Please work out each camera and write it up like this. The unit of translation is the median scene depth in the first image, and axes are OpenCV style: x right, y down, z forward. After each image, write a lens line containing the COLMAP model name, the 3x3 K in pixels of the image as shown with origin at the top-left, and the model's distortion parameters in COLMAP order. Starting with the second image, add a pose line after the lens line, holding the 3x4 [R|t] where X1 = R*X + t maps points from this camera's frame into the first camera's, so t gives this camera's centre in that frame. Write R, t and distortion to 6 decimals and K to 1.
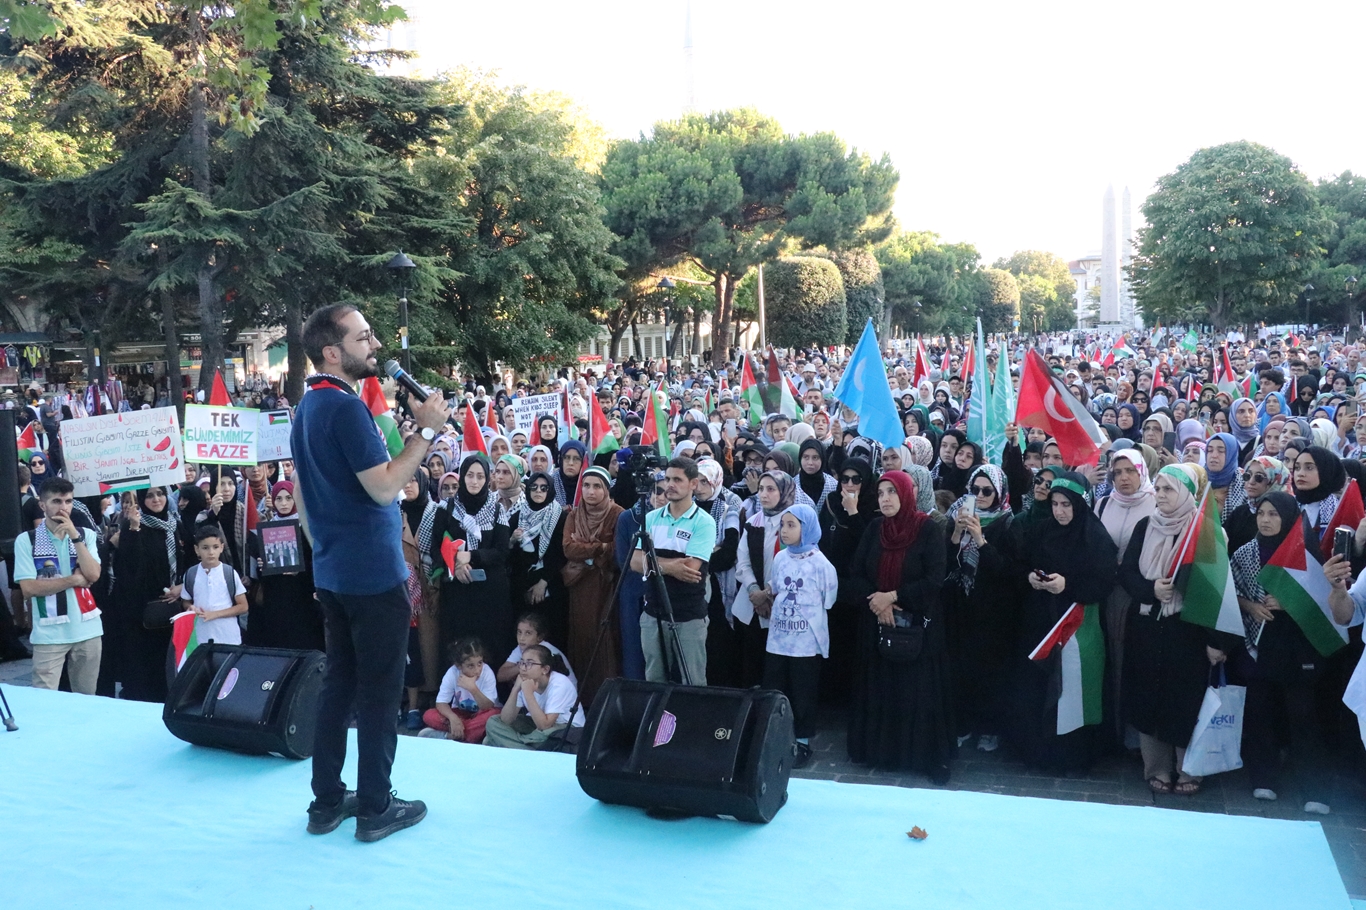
lens RADIAL K [[1115.7, 0, 678.7], [0, 1115.7, 467.9], [0, 0, 1]] dist [-0.187497, 0.161913]
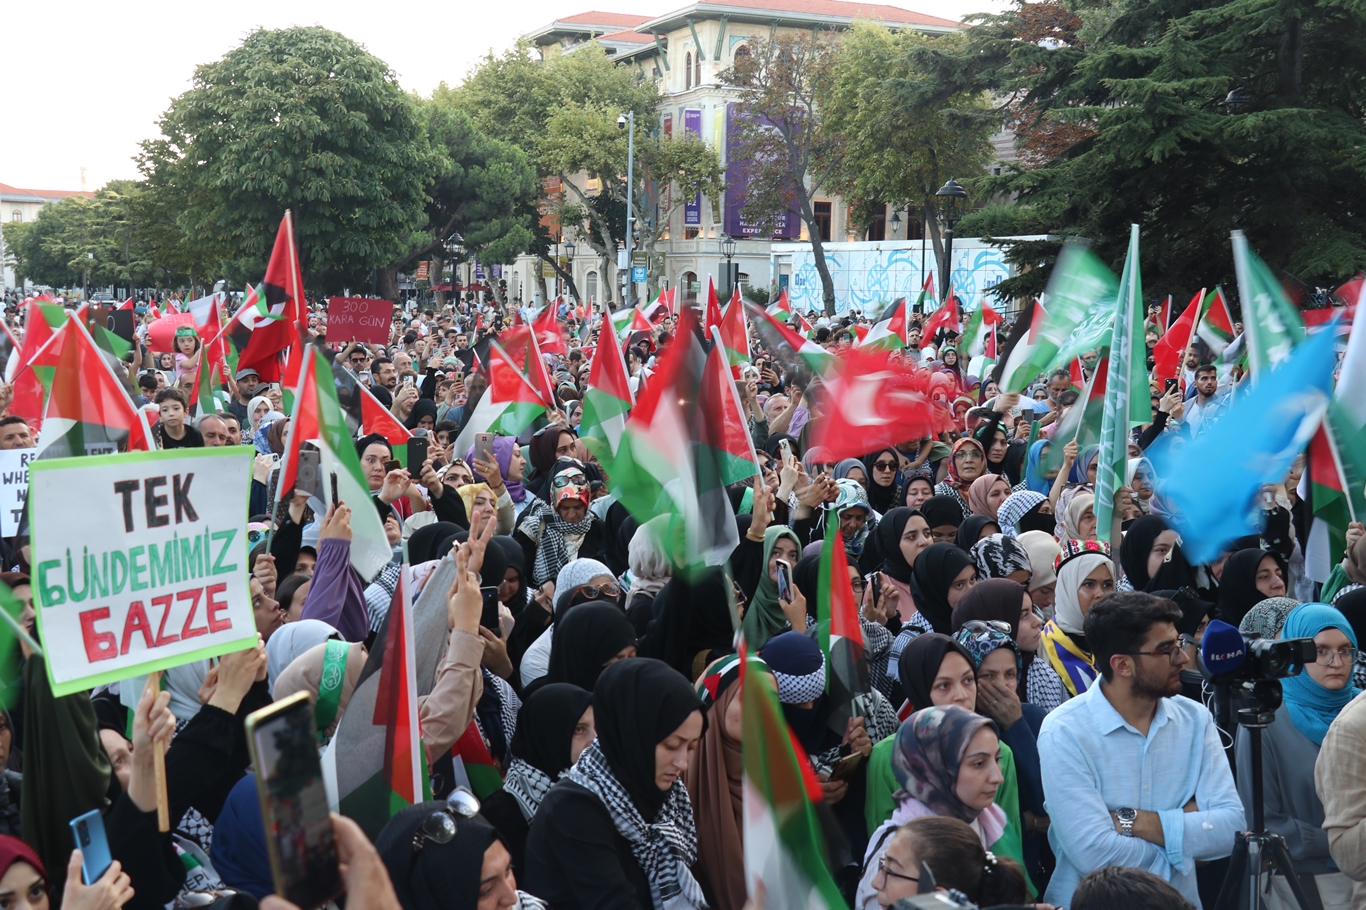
lens RADIAL K [[1642.3, 0, 685.1], [0, 1642.3, 476.1], [0, 0, 1]] dist [-0.062840, 0.388722]
pose [[0.699168, -0.035339, 0.714083, -0.077611], [0.045089, 0.998969, 0.005291, -0.011567], [-0.713534, 0.028498, 0.700041, 0.093901]]
